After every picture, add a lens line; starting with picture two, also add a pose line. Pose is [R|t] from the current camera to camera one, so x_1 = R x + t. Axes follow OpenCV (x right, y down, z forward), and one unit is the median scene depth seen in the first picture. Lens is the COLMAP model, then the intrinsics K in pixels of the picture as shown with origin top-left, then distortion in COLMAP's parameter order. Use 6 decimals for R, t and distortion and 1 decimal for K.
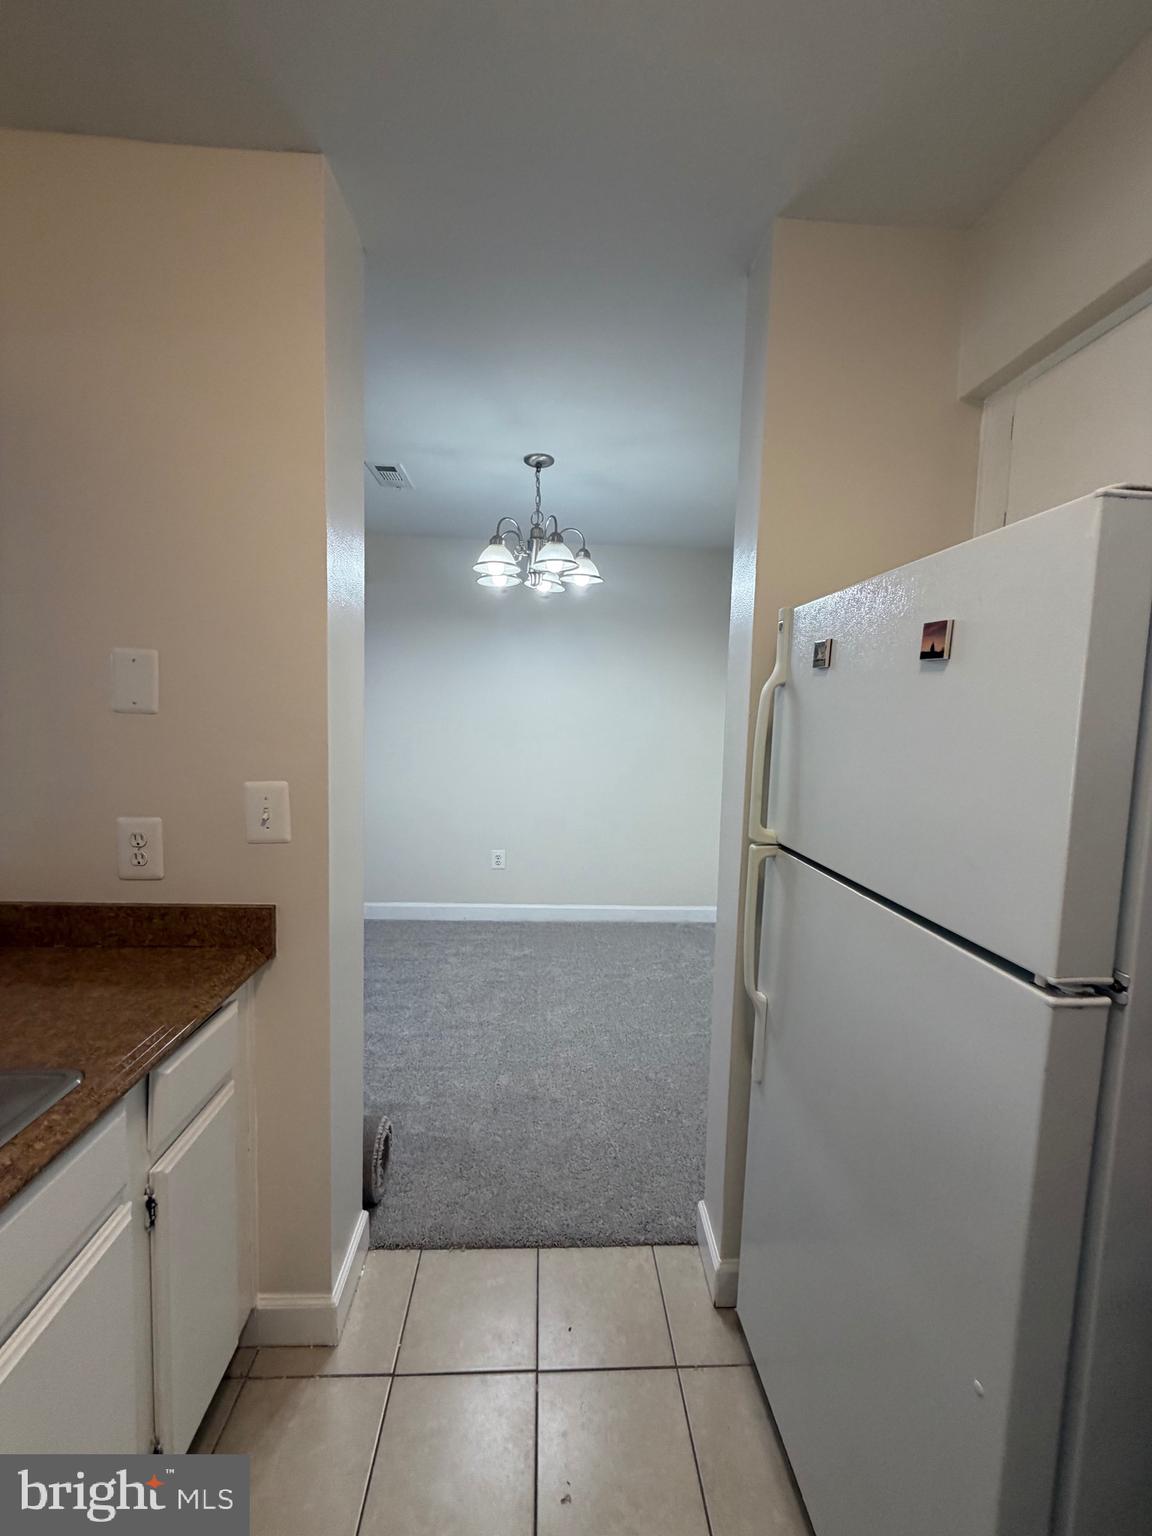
lens RADIAL K [[615.9, 0, 576.2], [0, 615.9, 762.5], [0, 0, 1]] dist [0.000422, -0.000102]
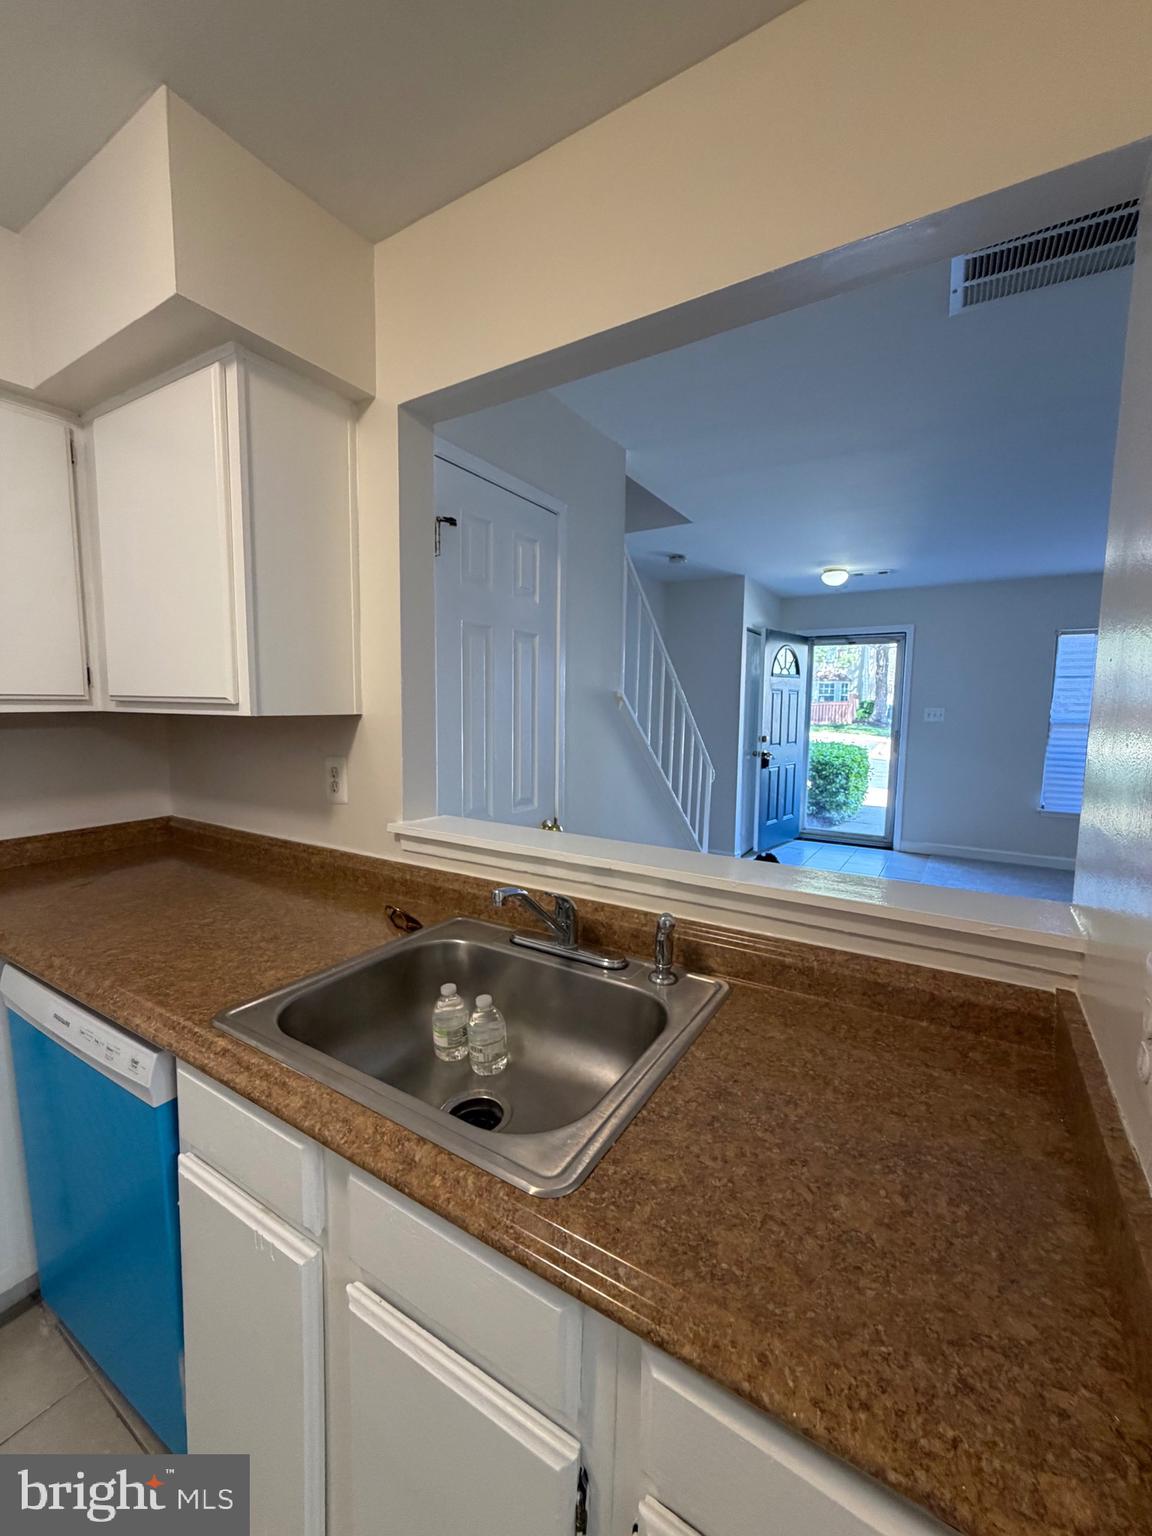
lens RADIAL K [[615.9, 0, 576.2], [0, 615.9, 762.5], [0, 0, 1]] dist [0.000422, -0.000102]
pose [[-0.571108, 0.046999, -0.819528, -0.171309], [-0.098971, 0.987134, 0.125581, -0.058869], [0.814887, 0.152830, -0.559109, 0.922783]]
